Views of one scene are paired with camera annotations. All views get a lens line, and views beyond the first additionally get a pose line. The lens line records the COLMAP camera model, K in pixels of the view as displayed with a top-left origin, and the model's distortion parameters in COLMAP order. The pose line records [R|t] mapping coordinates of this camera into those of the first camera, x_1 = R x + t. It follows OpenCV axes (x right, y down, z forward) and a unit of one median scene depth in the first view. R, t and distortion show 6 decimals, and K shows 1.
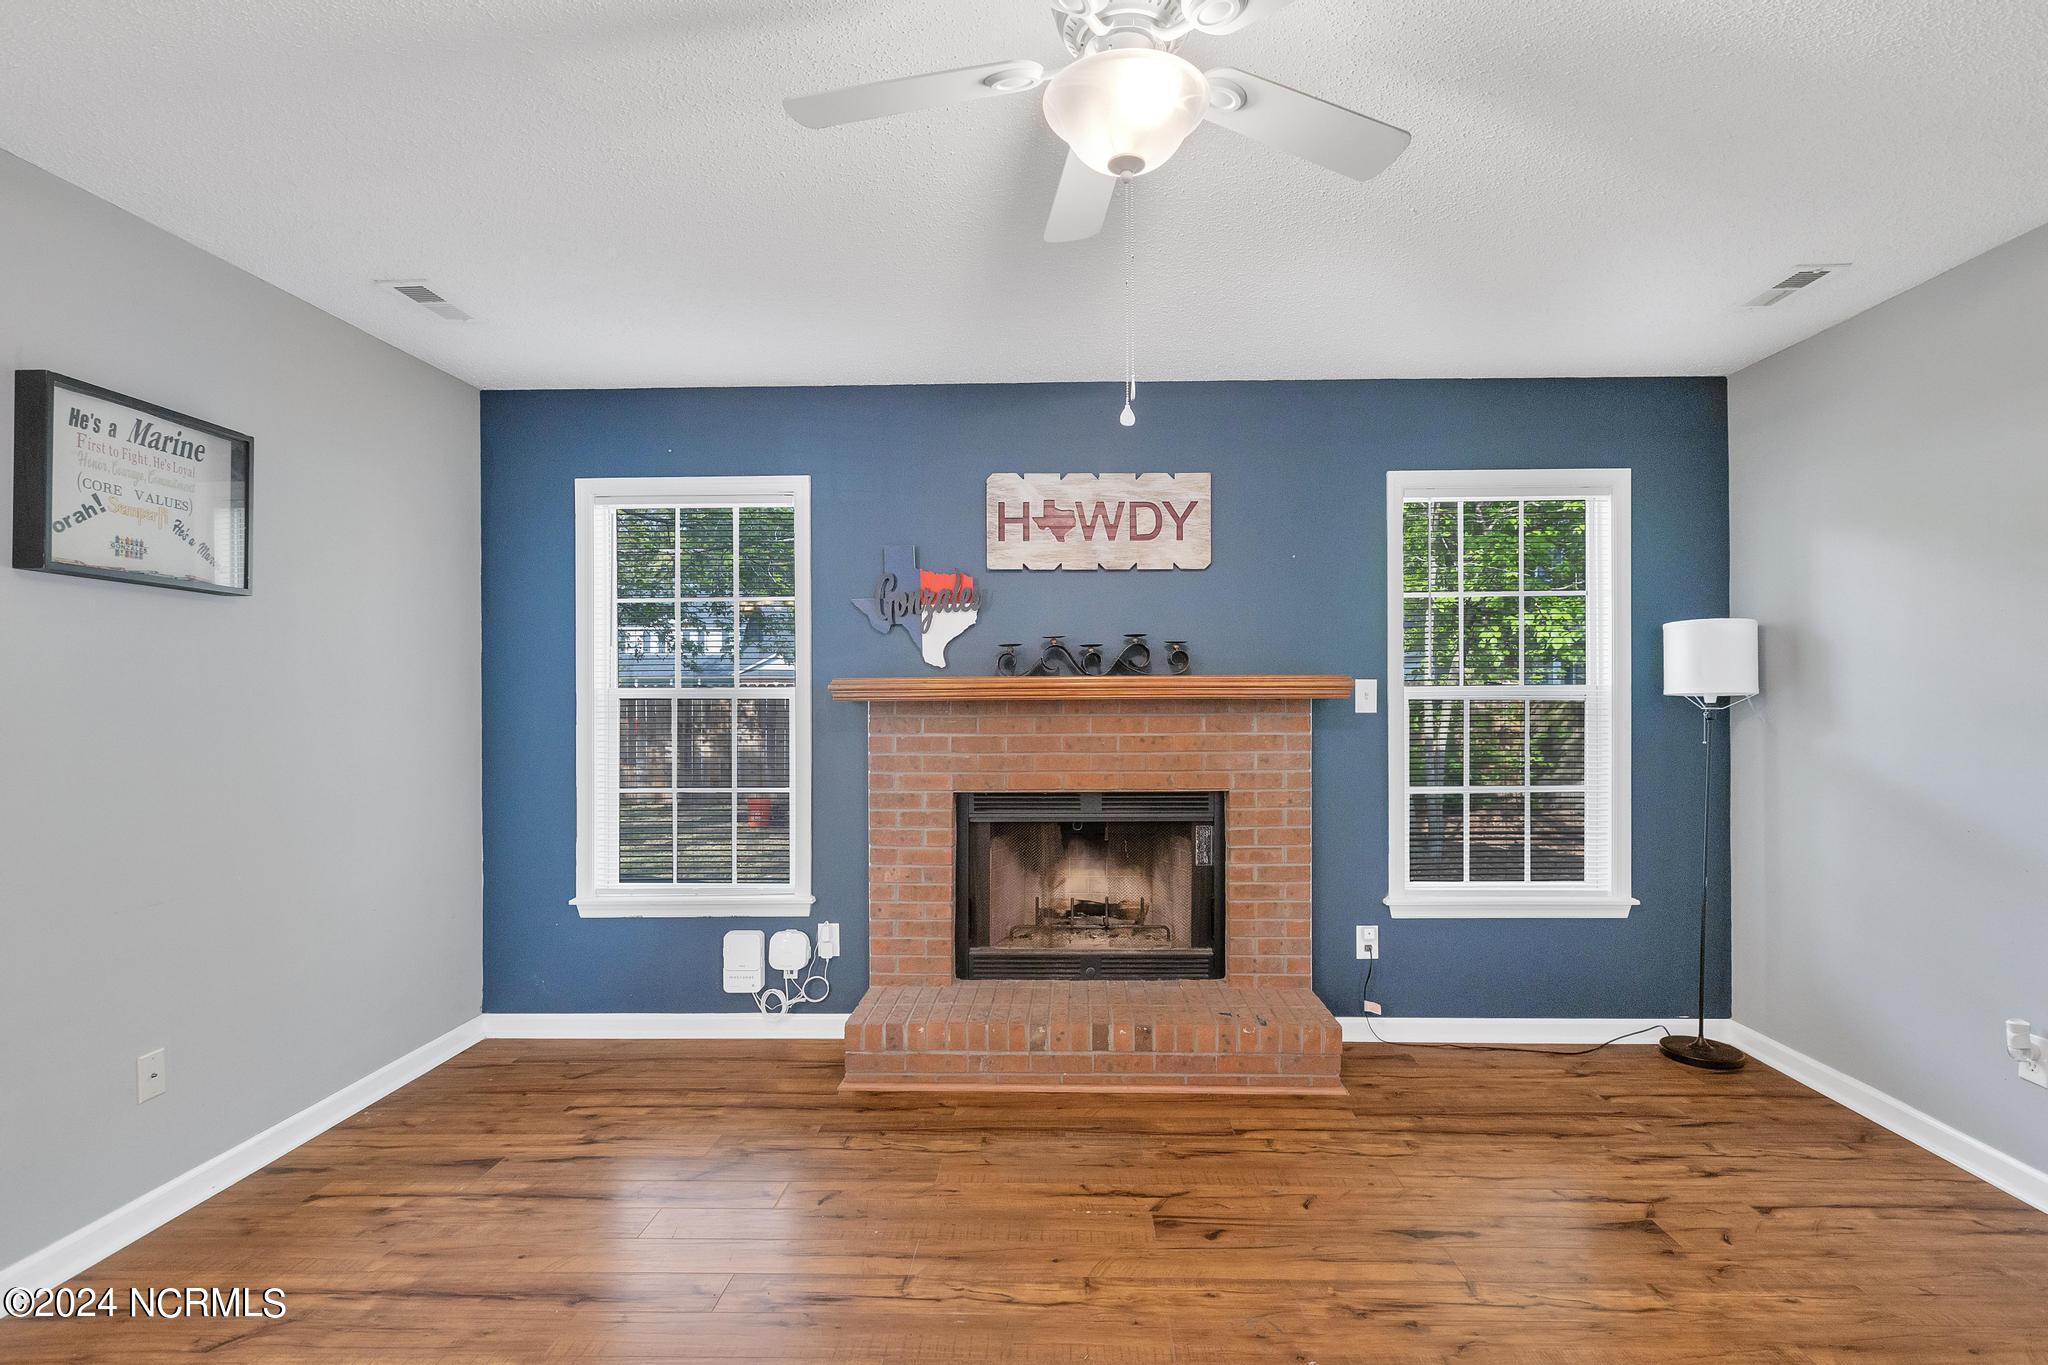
lens RADIAL K [[966.3, 0, 1051.3], [0, 966.3, 705.1], [0, 0, 1]] dist [-0.000003, 0.000075]
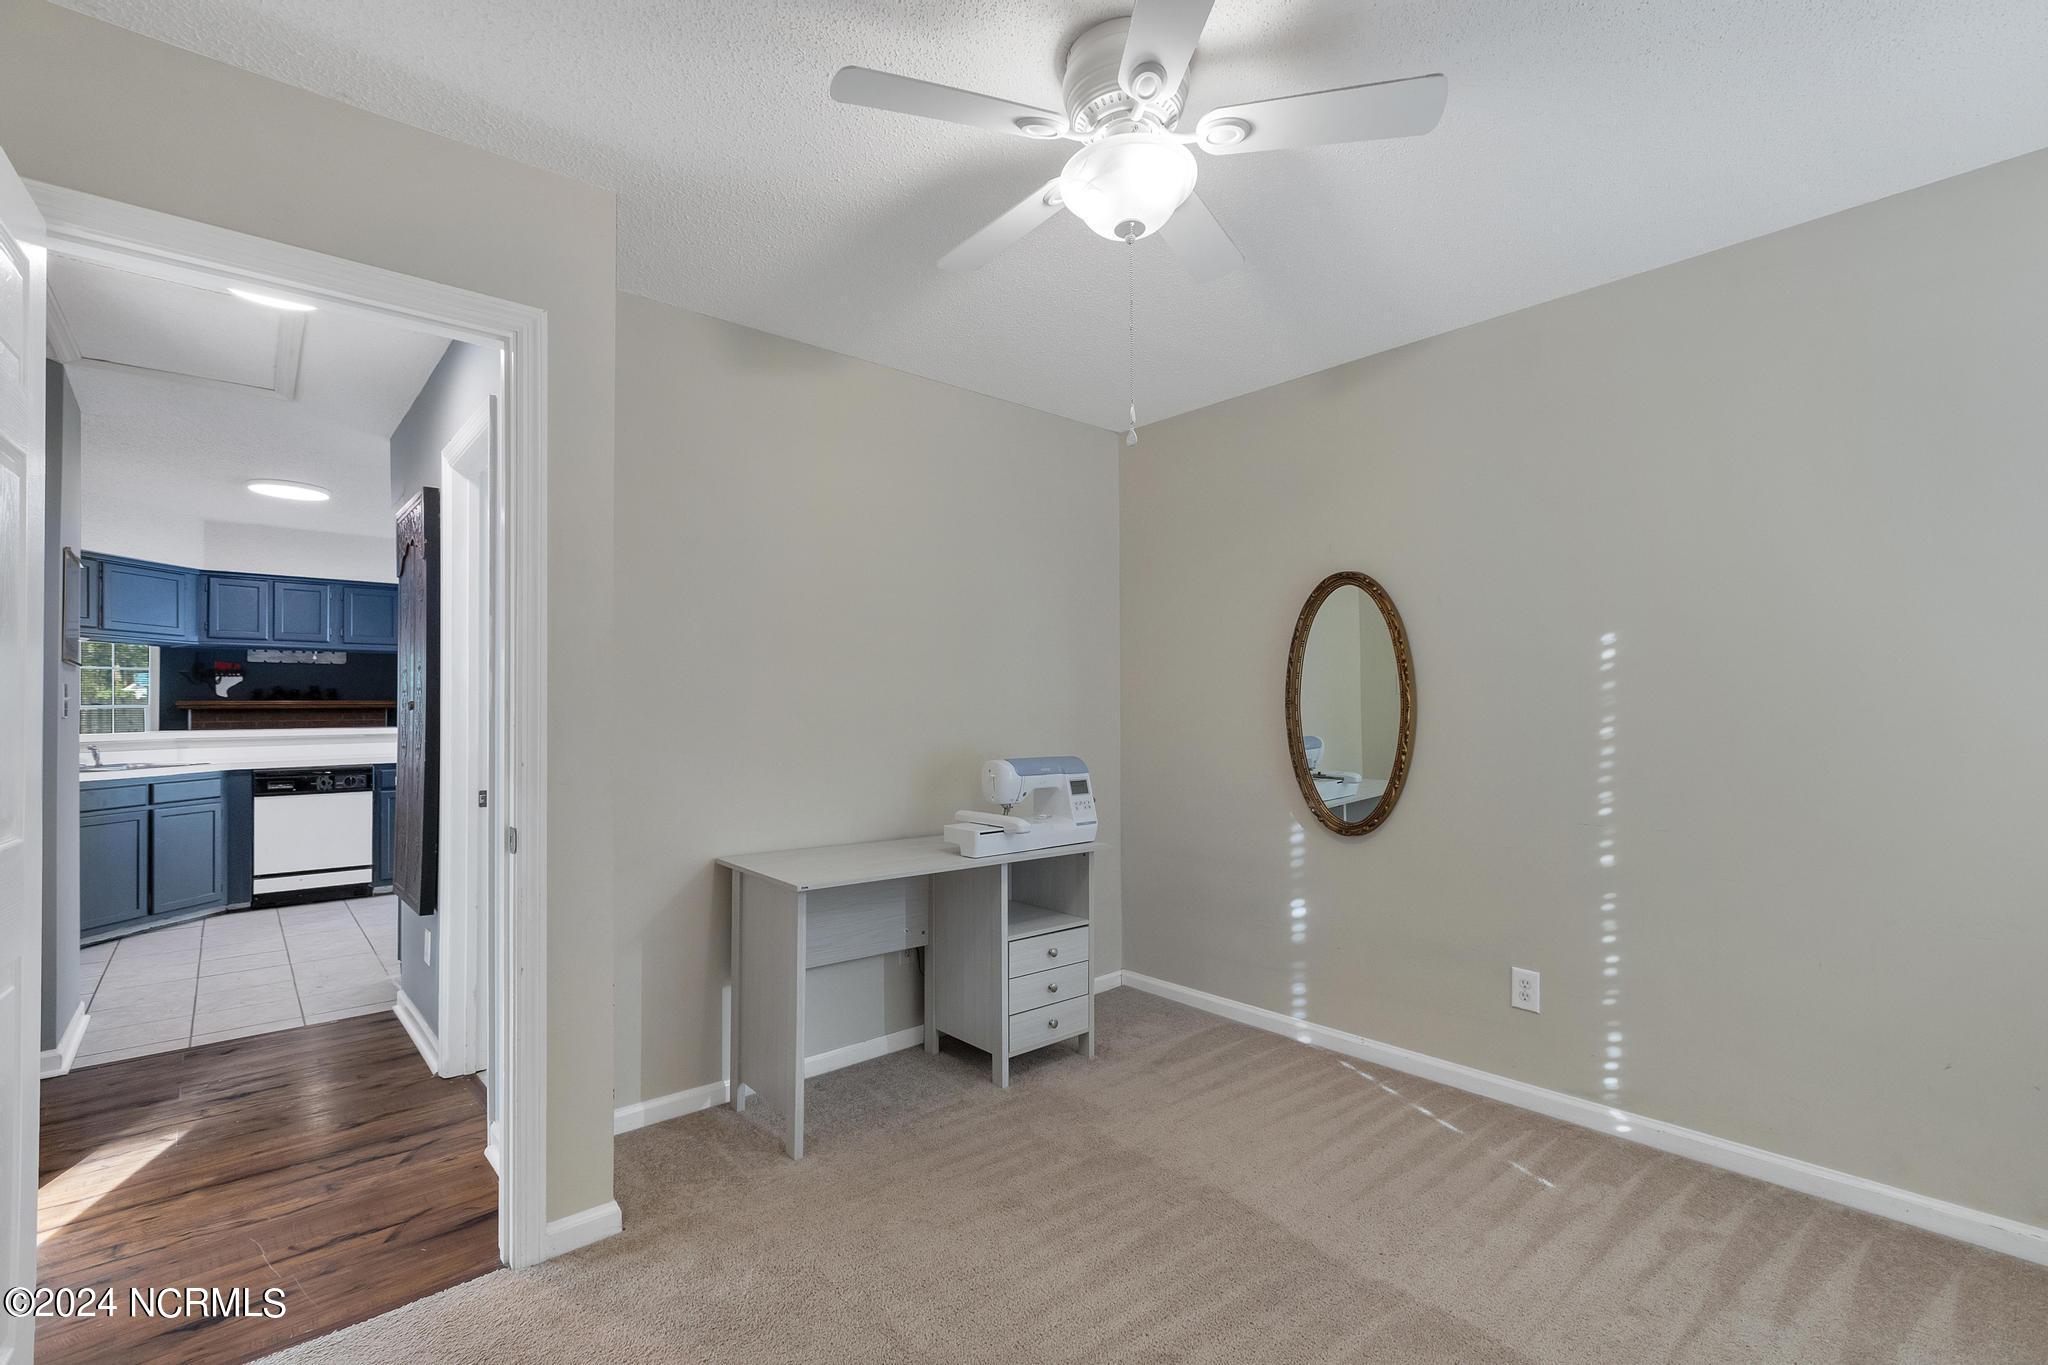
lens RADIAL K [[920.6, 0, 1023.3], [0, 920.6, 689.4], [0, 0, 1]] dist [-0.001417, -0.000421]
pose [[0.733295, 0.009893, 0.679839, -0.227844], [0.006582, 0.999744, -0.021648, 0.011164], [-0.679879, 0.020350, 0.733042, -2.463180]]
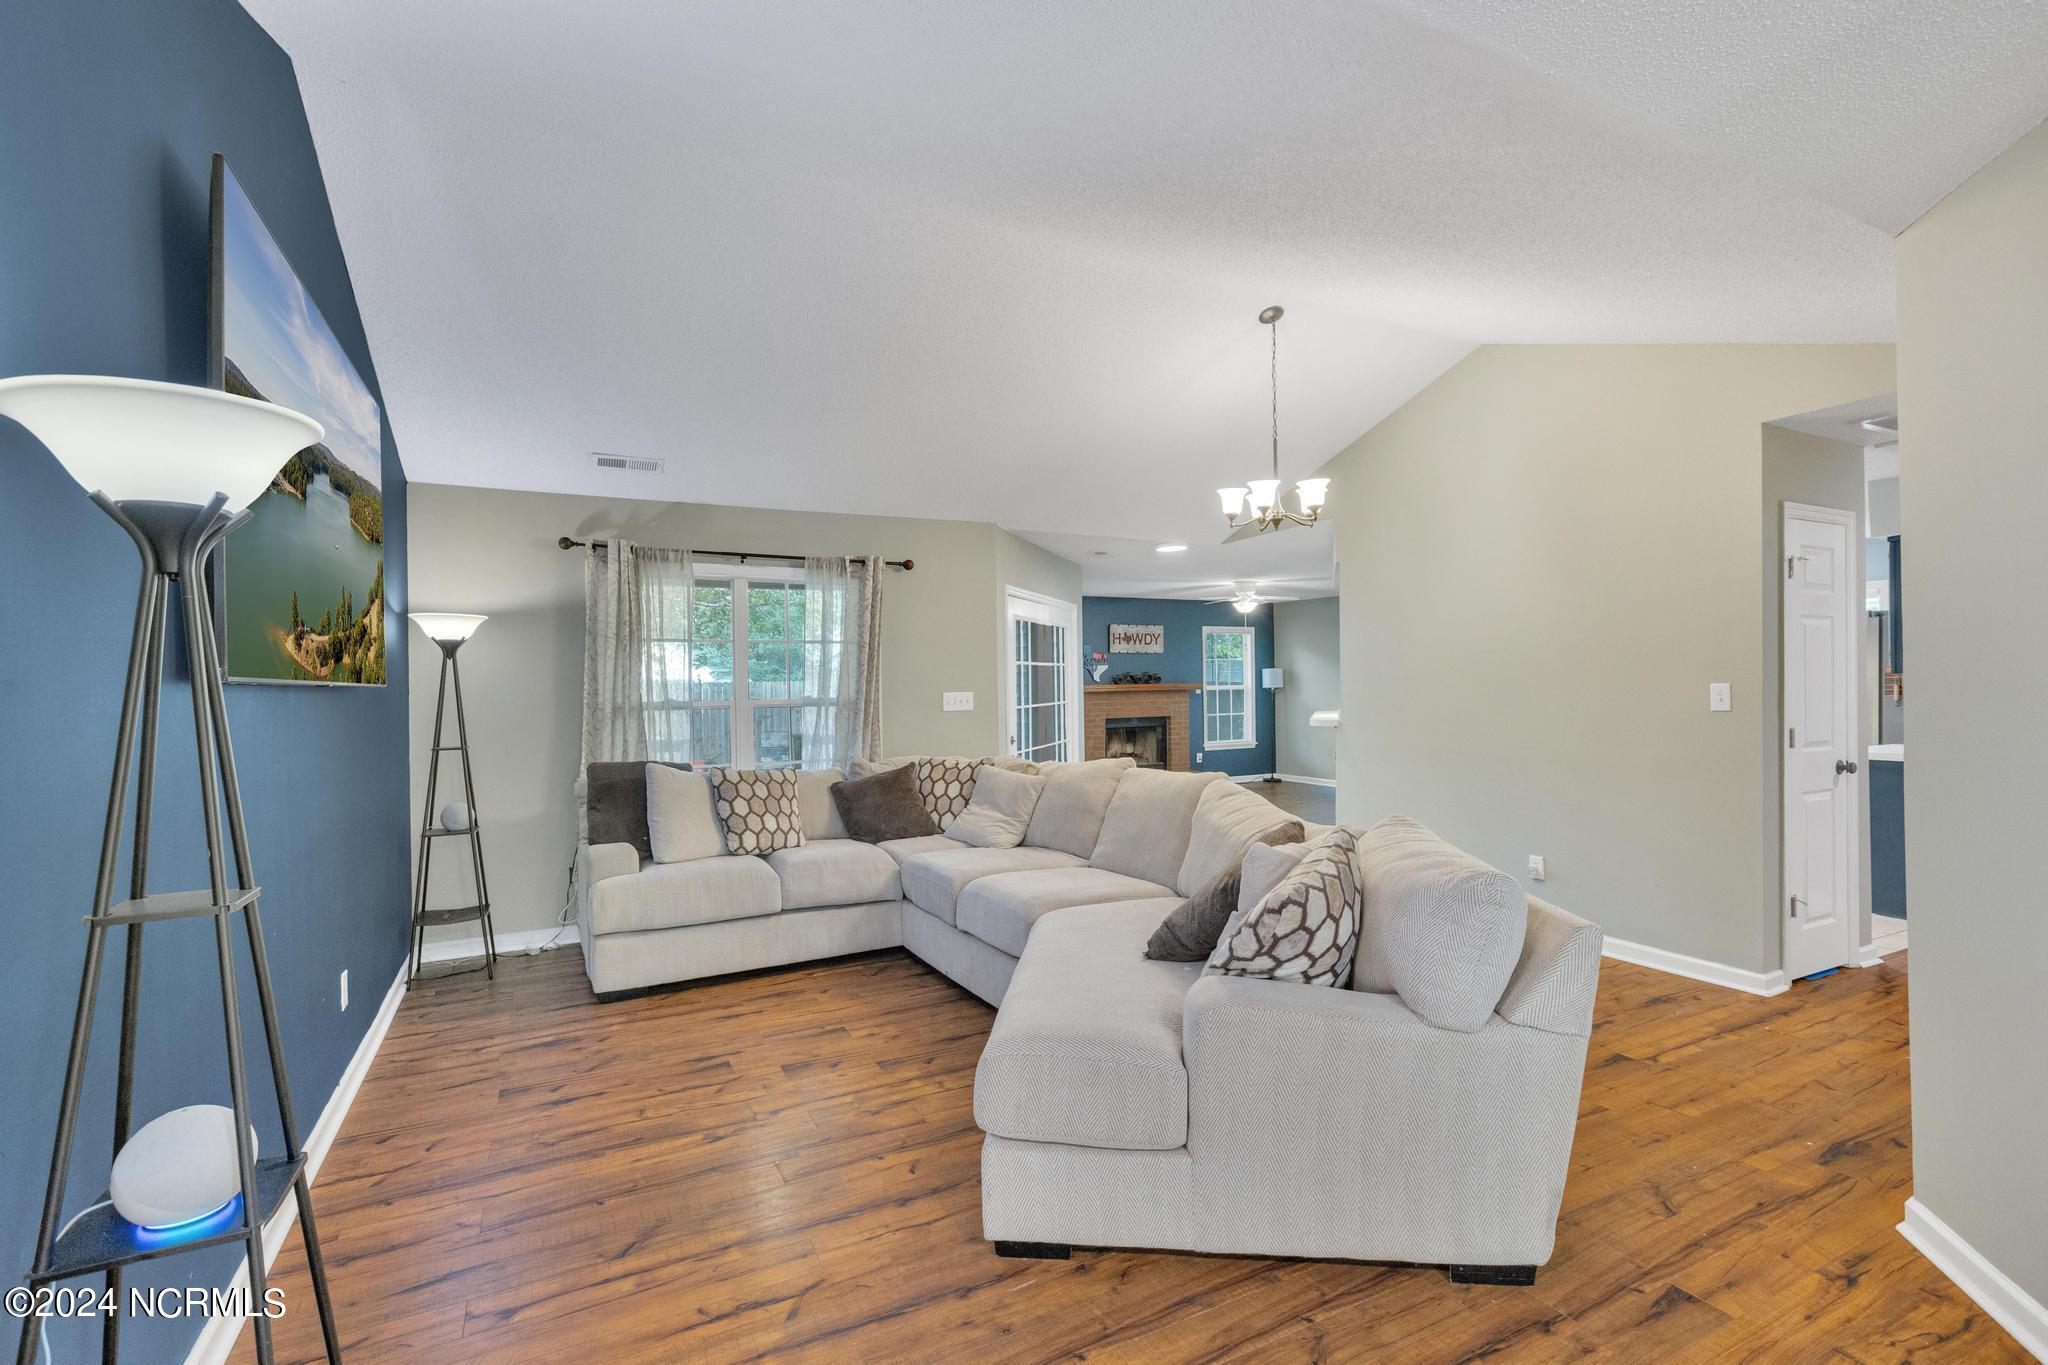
lens RADIAL K [[939.1, 0, 1024.0], [0, 939.1, 682.5], [0, 0, 1]] dist [-0.000287, 0.000092]
pose [[0.876382, -0.006486, 0.481573, -1.921951], [0.010120, 0.999937, -0.004948, -0.022327], [-0.481510, 0.009210, 0.876392, -1.743193]]
